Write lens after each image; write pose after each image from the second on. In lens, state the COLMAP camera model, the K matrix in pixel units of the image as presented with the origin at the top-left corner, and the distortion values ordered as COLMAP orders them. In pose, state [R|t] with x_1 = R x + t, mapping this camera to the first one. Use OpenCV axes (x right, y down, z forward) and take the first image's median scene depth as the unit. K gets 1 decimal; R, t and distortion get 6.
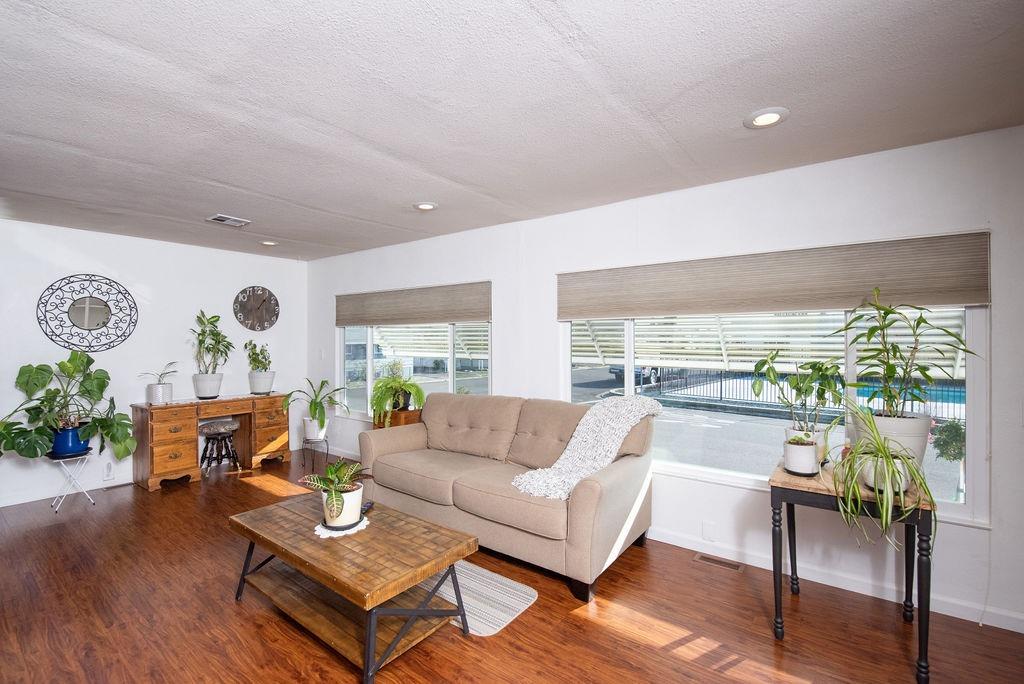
lens RADIAL K [[462.7, 0, 511.4], [0, 462.7, 335.2], [0, 0, 1]] dist [-0.001617, -0.000497]
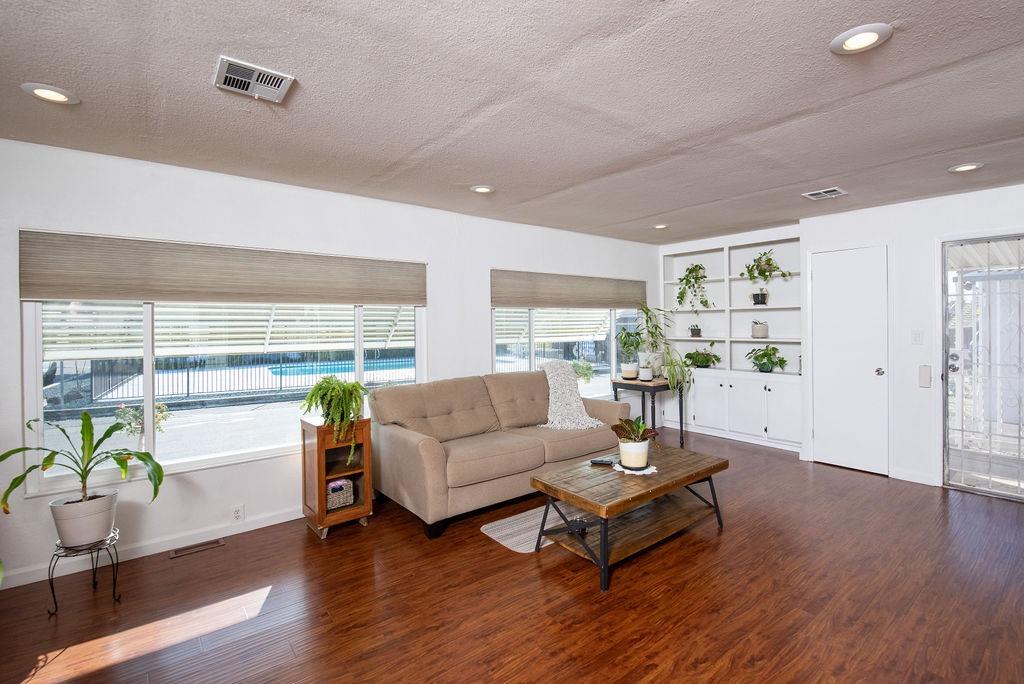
lens RADIAL K [[468.0, 0, 513.7], [0, 468.0, 323.7], [0, 0, 1]] dist [-0.019536, -0.001047]
pose [[0.240303, 0.001675, 0.970697, -1.187904], [0.003434, 0.999991, -0.002576, 0.015609], [-0.970692, 0.003952, 0.240295, 0.716005]]
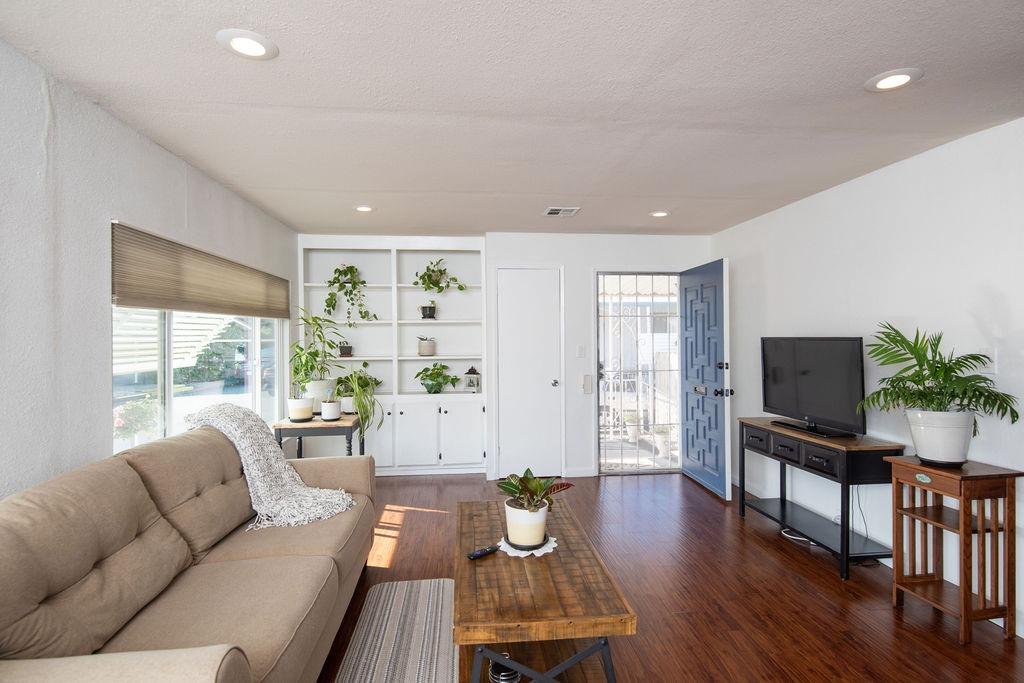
lens RADIAL K [[515.5, 0, 513.8], [0, 515.5, 338.6], [0, 0, 1]] dist [-0.000905, -0.000350]
pose [[-0.687104, 0.005372, 0.726540, -0.754776], [0.007663, 0.999971, -0.000146, 0.013213], [-0.726519, 0.005468, -0.687125, 1.199708]]
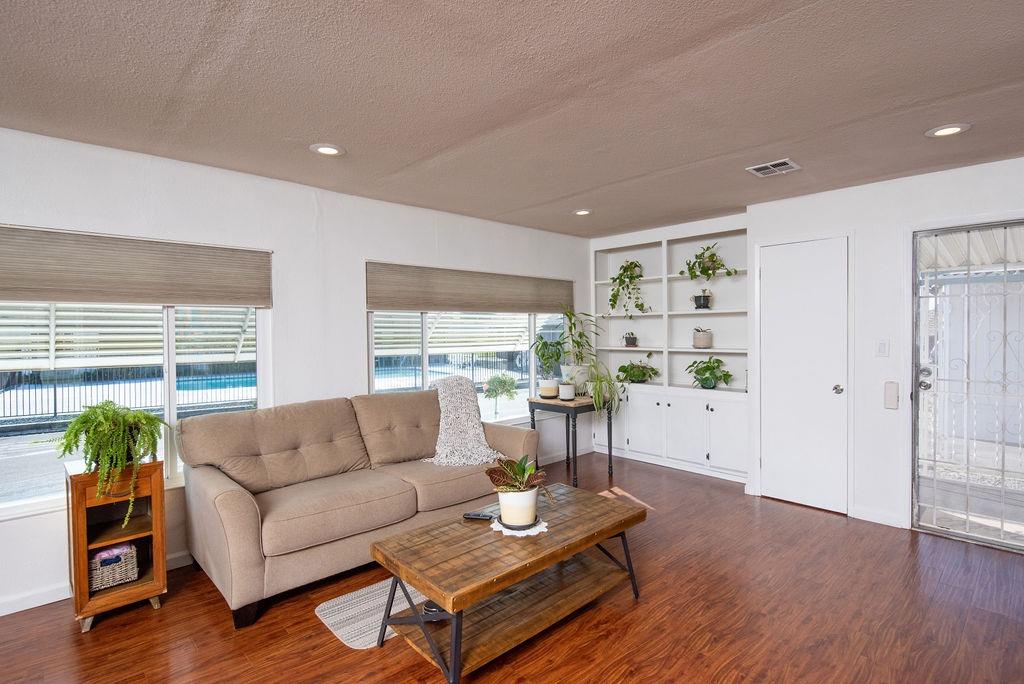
lens RADIAL K [[503.8, 0, 494.1], [0, 503.8, 336.2], [0, 0, 1]] dist [-0.012442, -0.000487]
pose [[0.175450, -0.007912, 0.984457, -0.971097], [0.002037, 0.999968, 0.007674, 0.016185], [-0.984486, 0.000659, 0.175461, 0.615174]]
